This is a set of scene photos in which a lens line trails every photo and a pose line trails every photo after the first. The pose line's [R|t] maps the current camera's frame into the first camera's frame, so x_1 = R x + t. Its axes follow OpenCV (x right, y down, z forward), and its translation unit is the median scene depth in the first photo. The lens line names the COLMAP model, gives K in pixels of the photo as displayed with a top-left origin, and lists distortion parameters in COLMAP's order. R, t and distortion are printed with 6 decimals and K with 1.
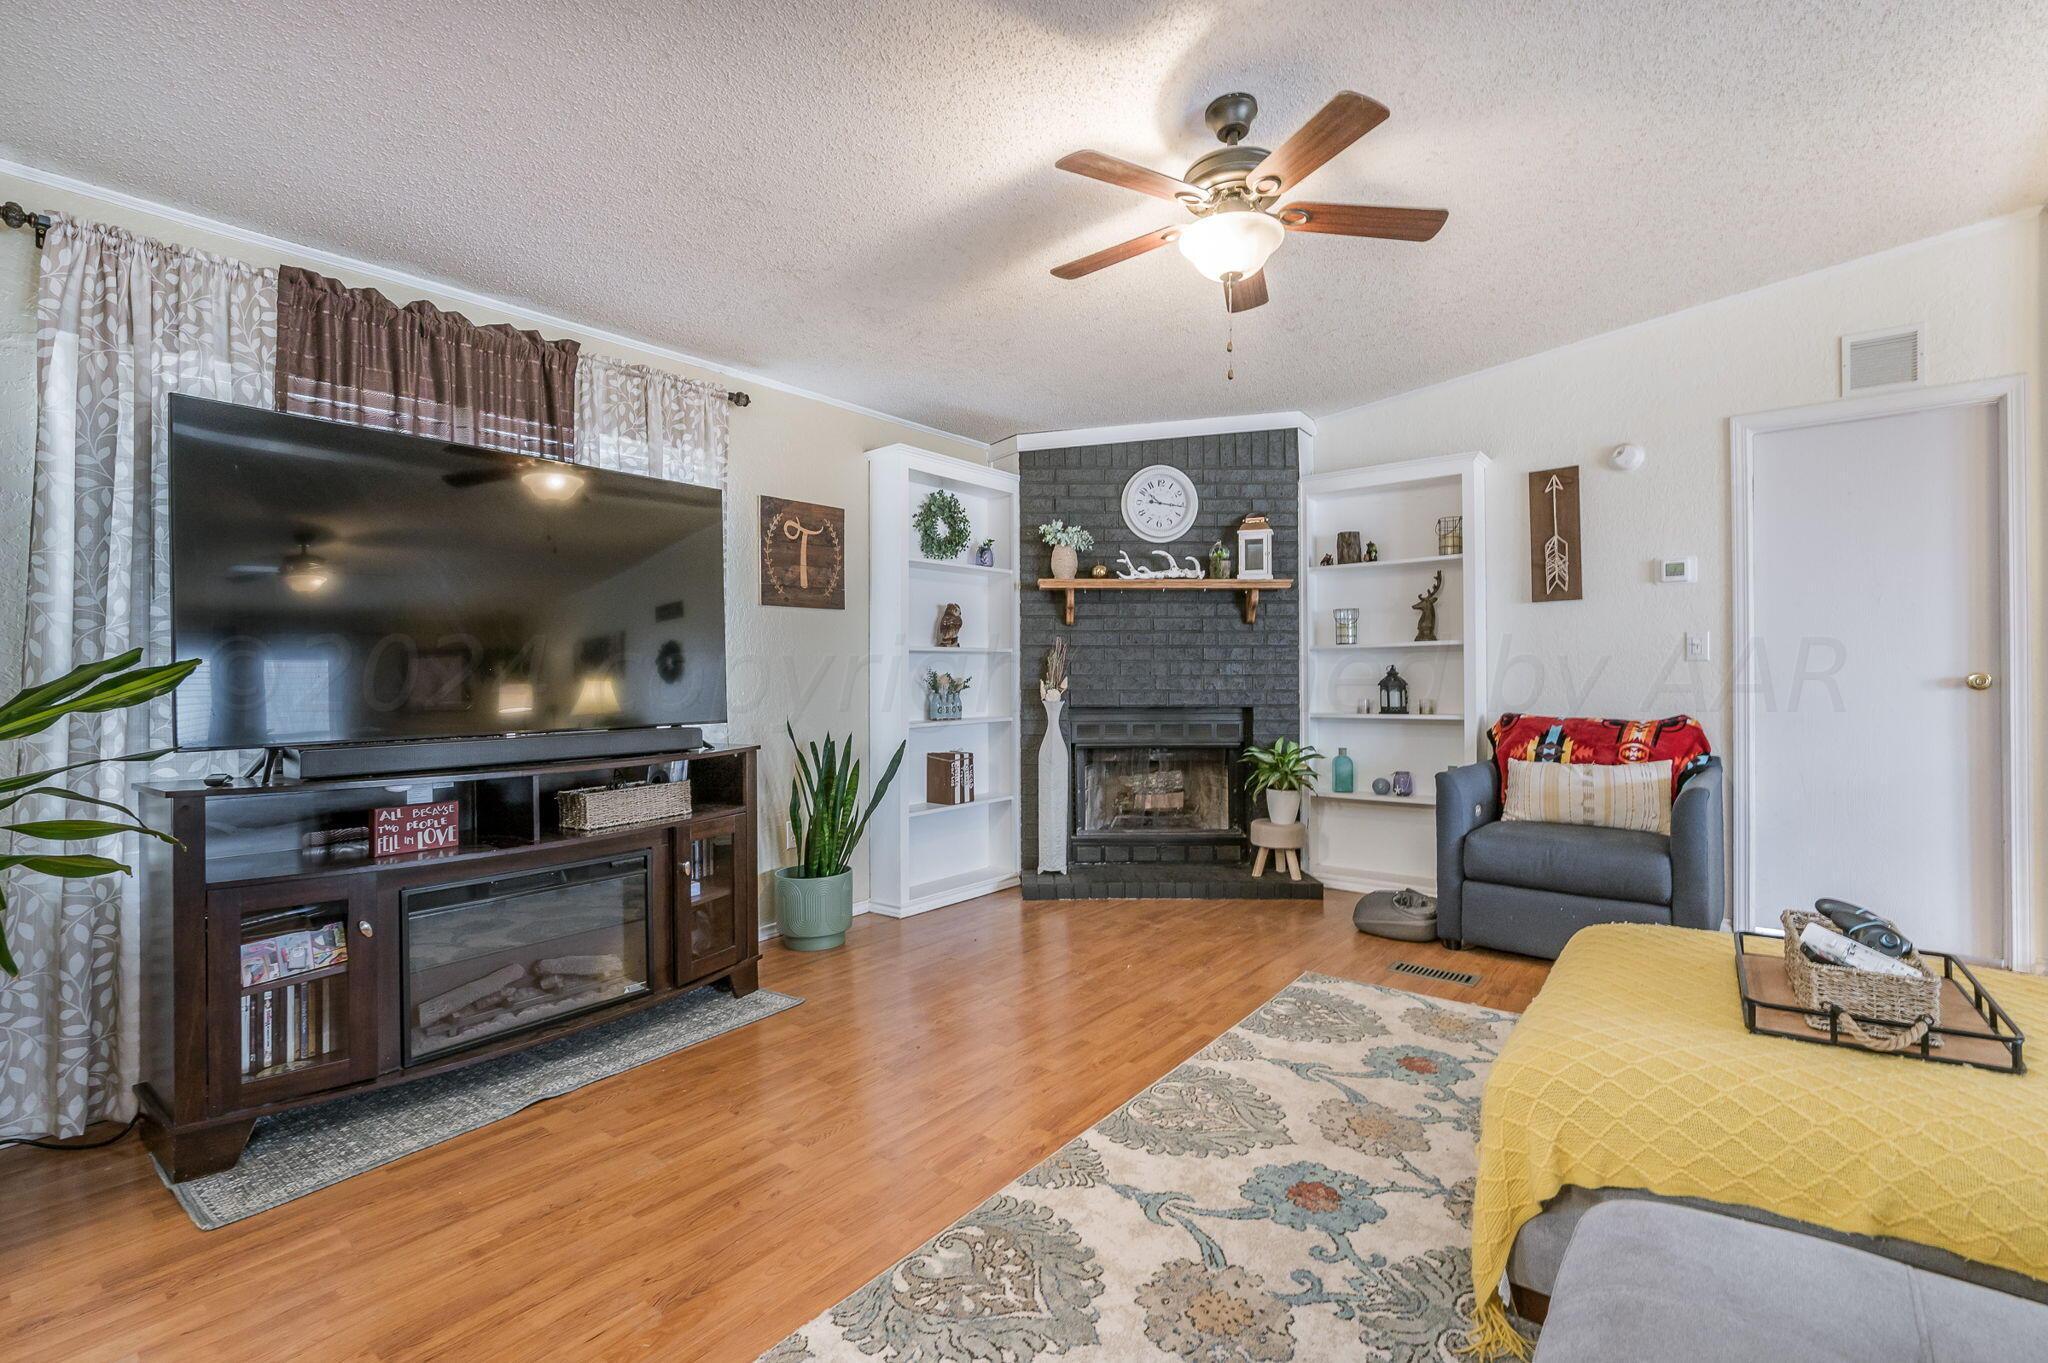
lens RADIAL K [[927.3, 0, 1019.5], [0, 927.3, 692.0], [0, 0, 1]] dist [-0.002497, -0.000093]
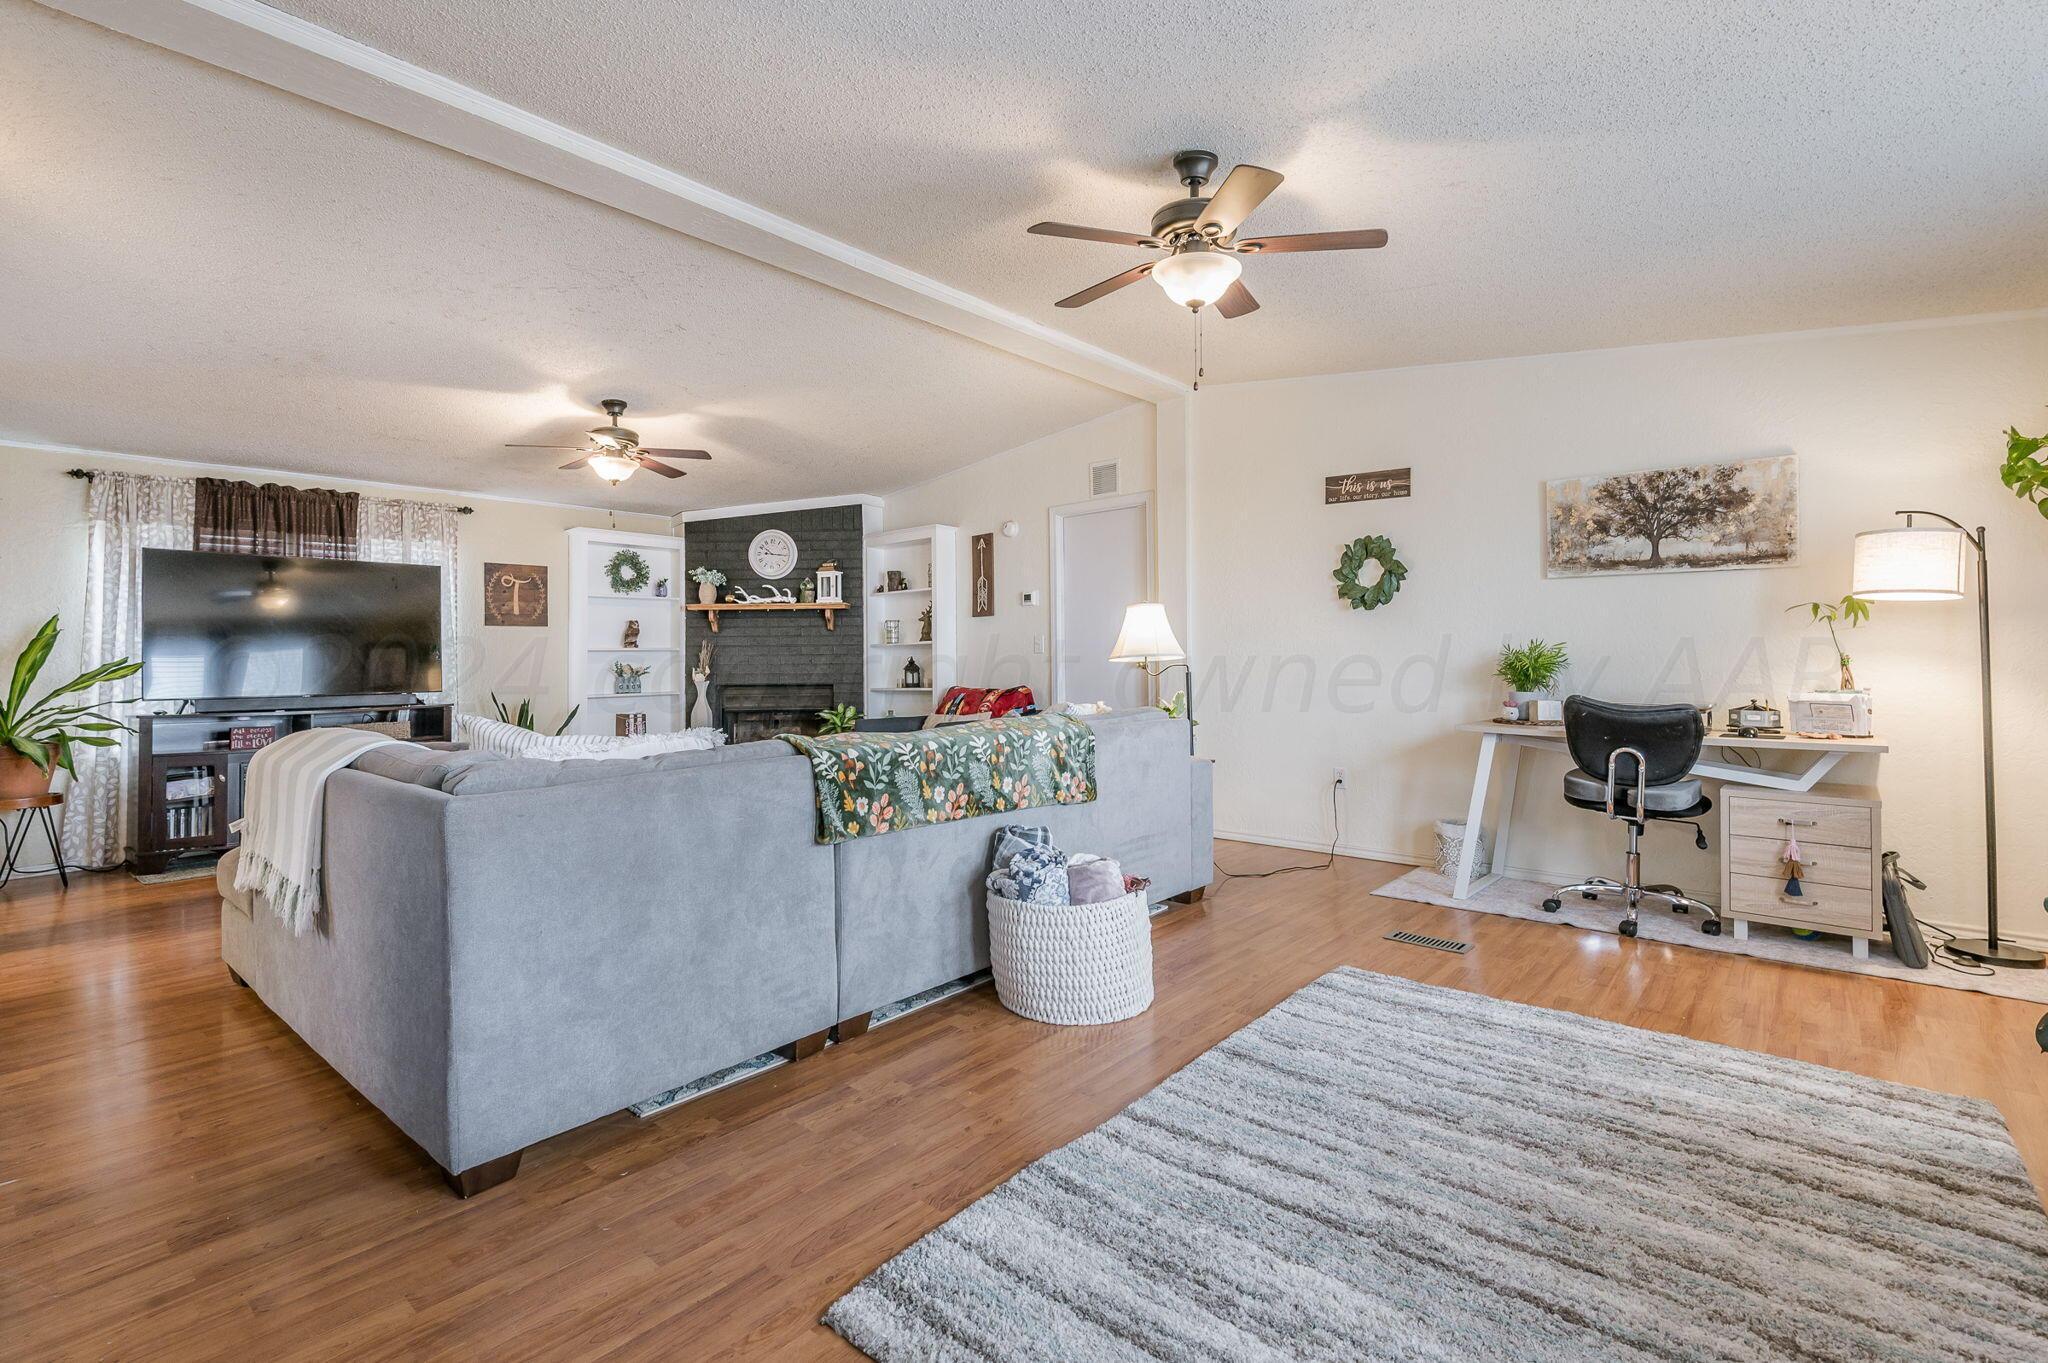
lens RADIAL K [[966.3, 0, 1014.5], [0, 966.3, 660.7], [0, 0, 1]] dist [-0.002610, -0.000229]
pose [[0.998776, -0.008680, -0.048702, 0.738673], [0.007535, 0.999692, -0.023644, 0.020100], [0.048892, 0.023248, 0.998533, -0.696163]]
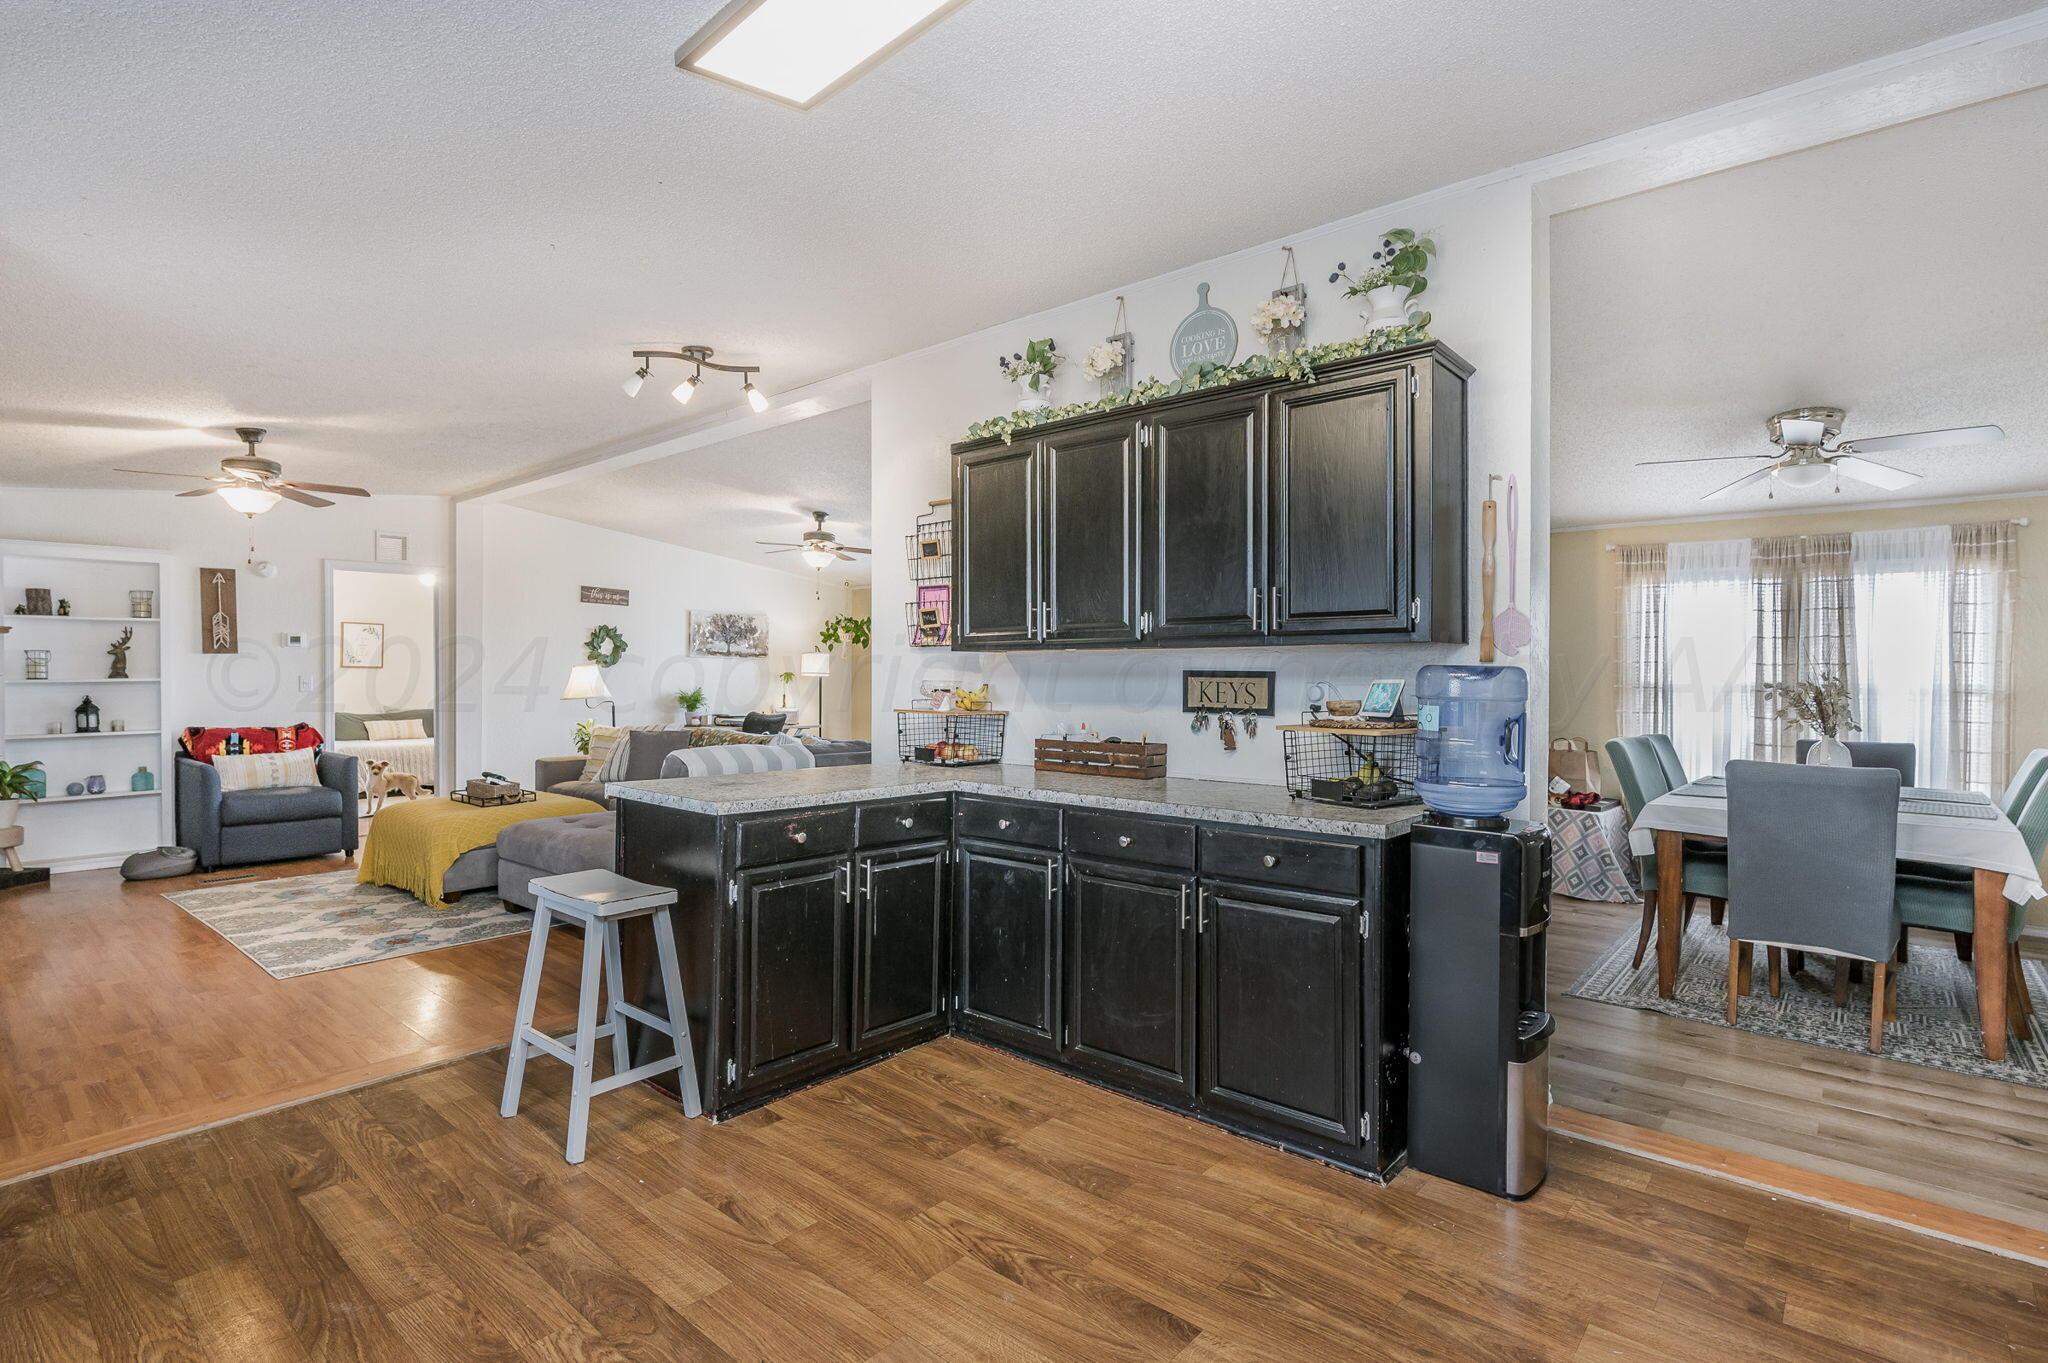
lens RADIAL K [[966.3, 0, 1014.5], [0, 966.3, 660.7], [0, 0, 1]] dist [-0.002610, -0.000229]
pose [[0.051347, 0.018884, 0.998502, -1.014259], [0.018264, 0.999636, -0.019845, -0.030173], [-0.998514, 0.019256, 0.050984, -0.437661]]
